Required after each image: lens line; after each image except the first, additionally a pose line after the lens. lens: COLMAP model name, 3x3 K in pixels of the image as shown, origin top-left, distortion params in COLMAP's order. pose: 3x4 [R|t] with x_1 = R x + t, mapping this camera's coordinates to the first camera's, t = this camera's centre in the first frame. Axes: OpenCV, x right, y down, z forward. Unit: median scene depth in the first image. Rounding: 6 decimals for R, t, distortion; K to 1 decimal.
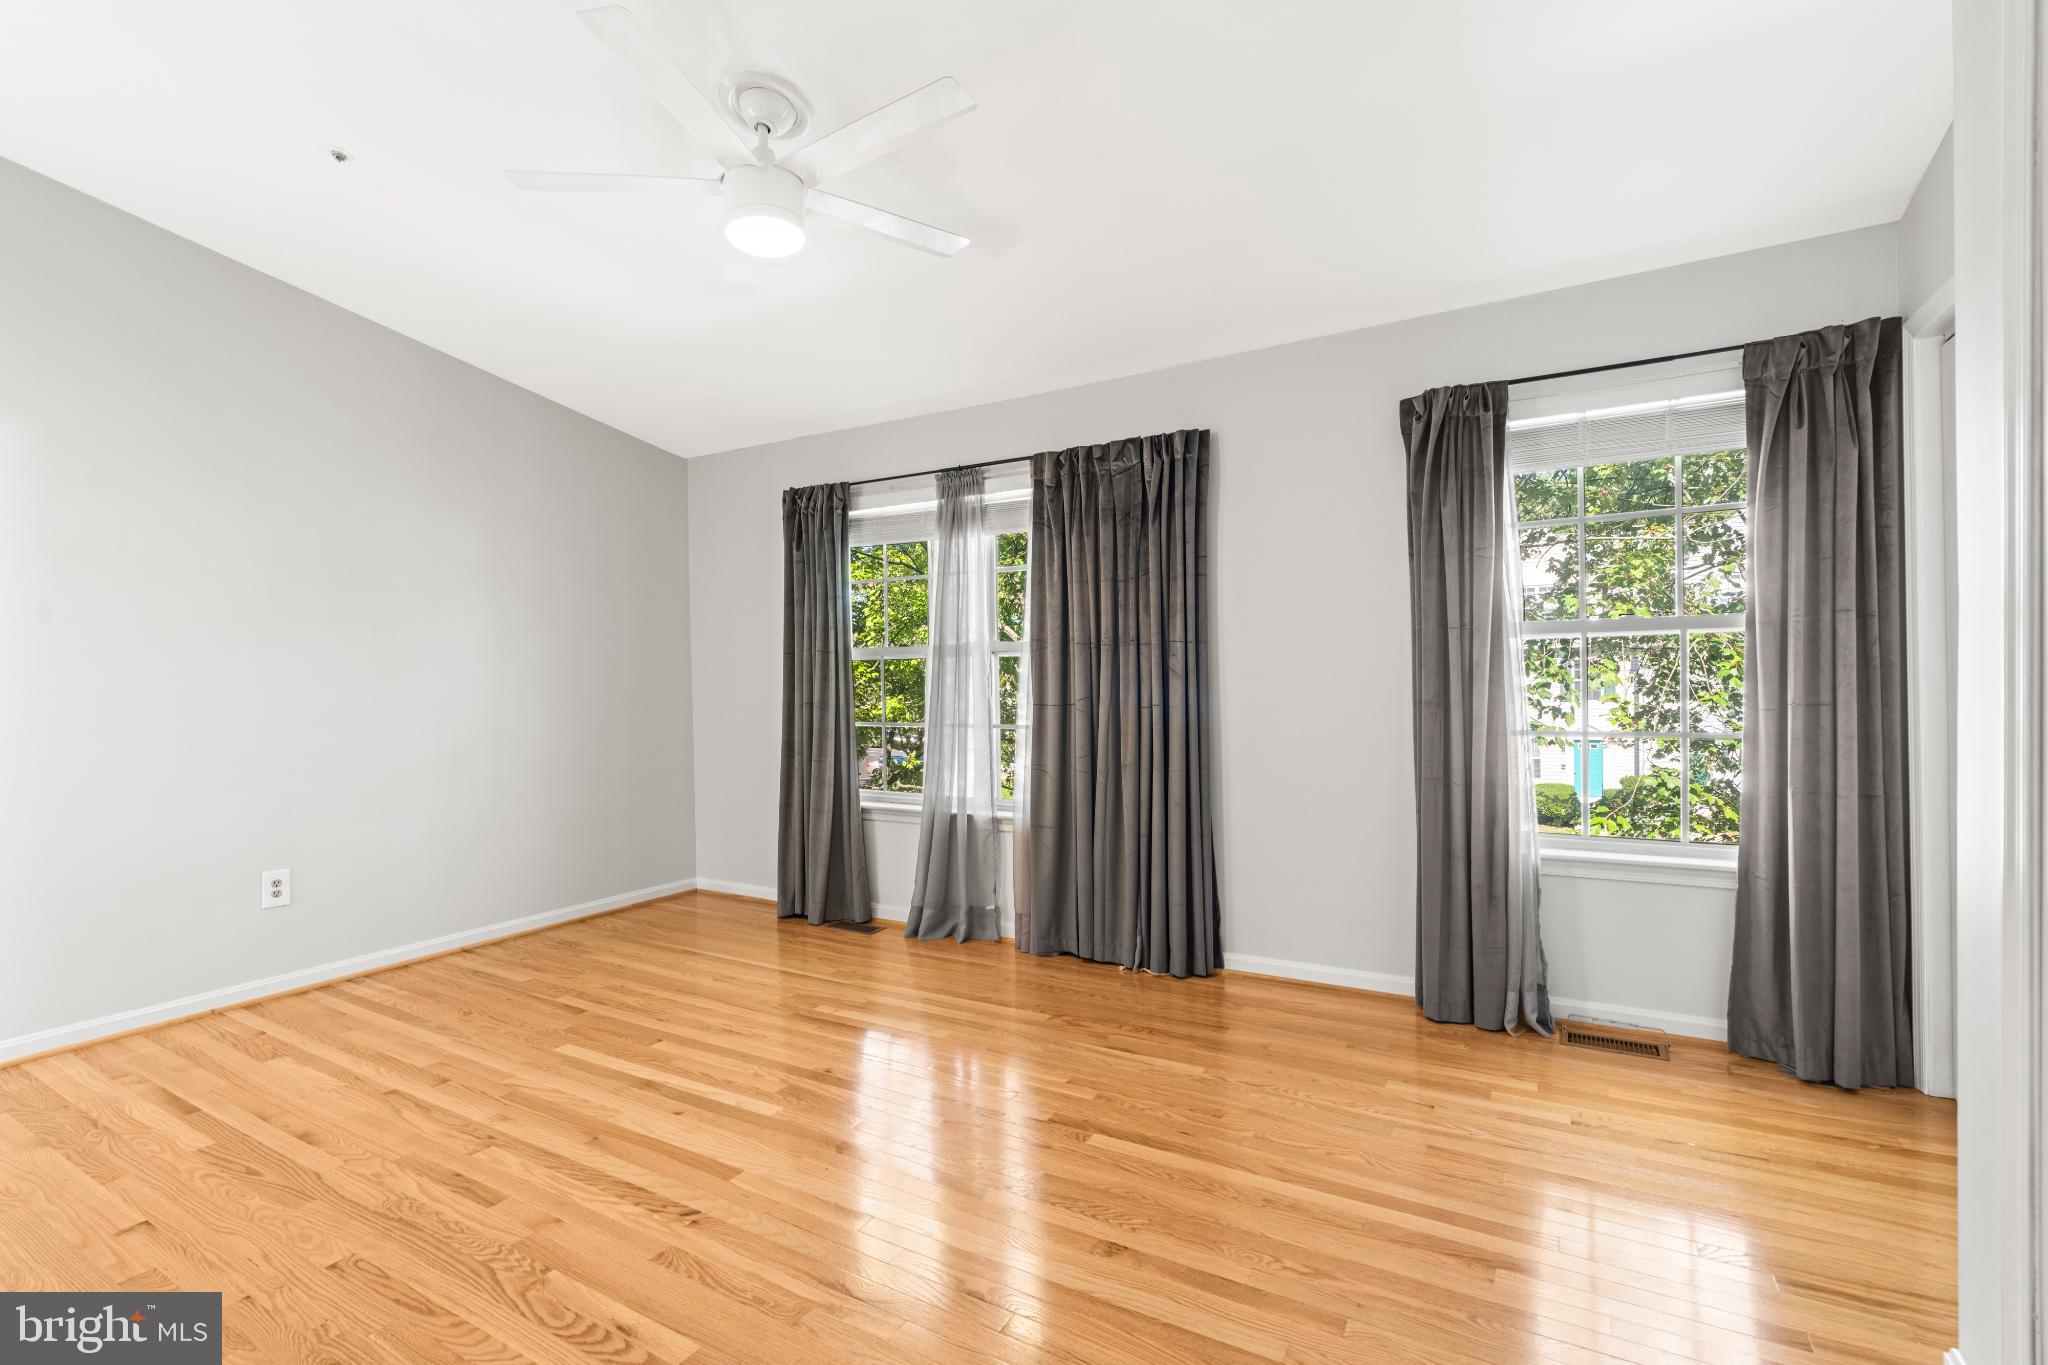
lens RADIAL K [[935.6, 0, 1025.7], [0, 935.6, 682.3], [0, 0, 1]] dist [0.003265, 0.000539]
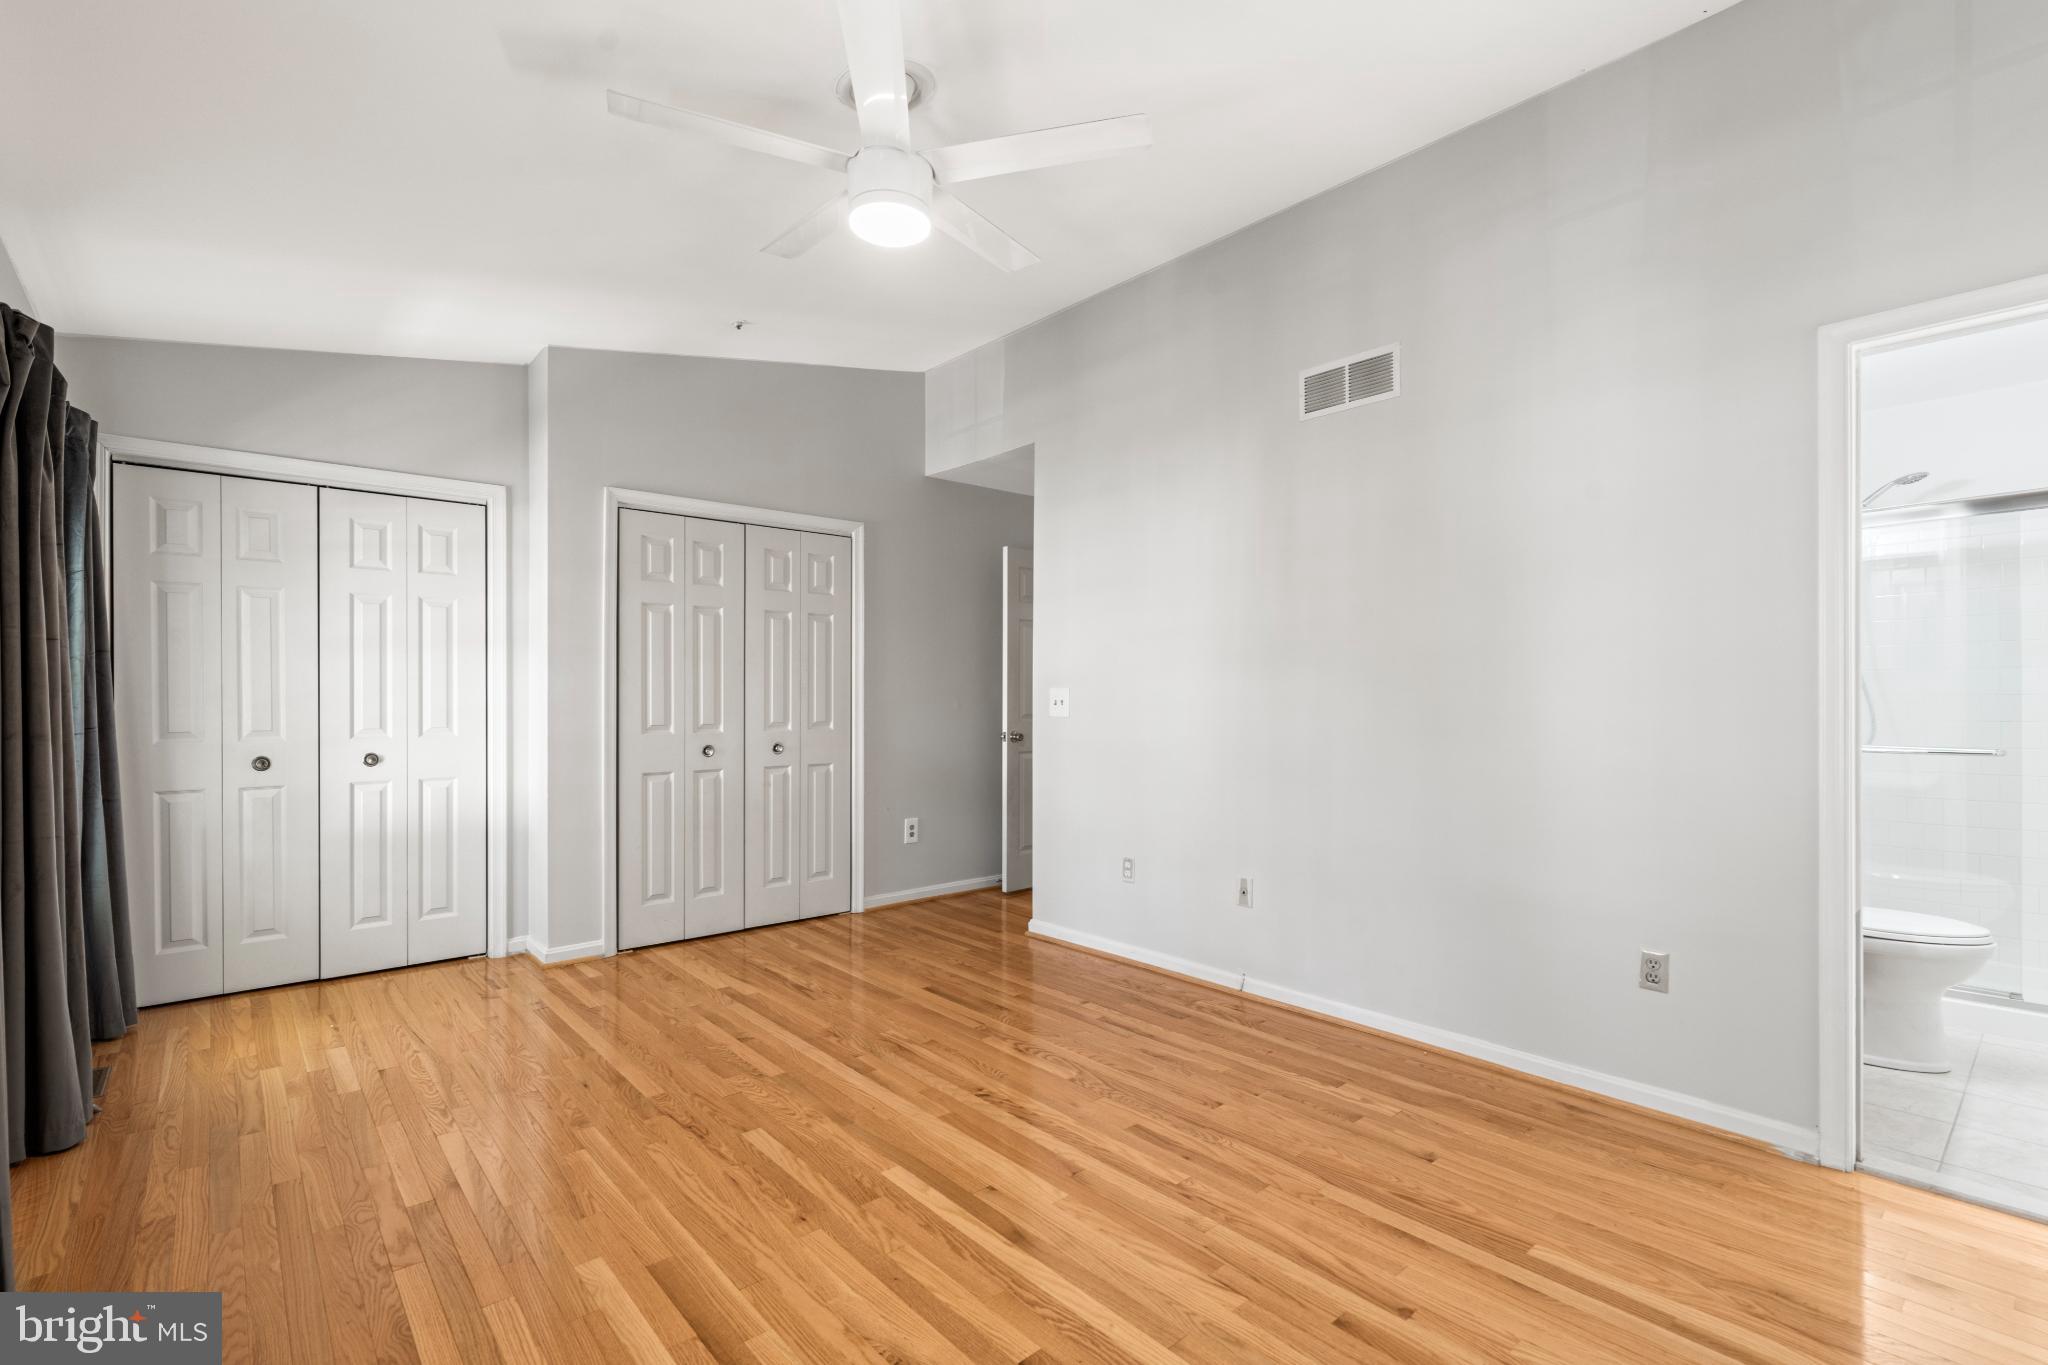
lens RADIAL K [[935.6, 0, 1022.7], [0, 935.6, 691.7], [0, 0, 1]] dist [0.003265, 0.000539]
pose [[-0.949574, 0.016661, 0.313100, -0.737515], [0.015453, 0.999860, -0.006341, 0.004737], [-0.313162, -0.001183, -0.949699, 1.975598]]
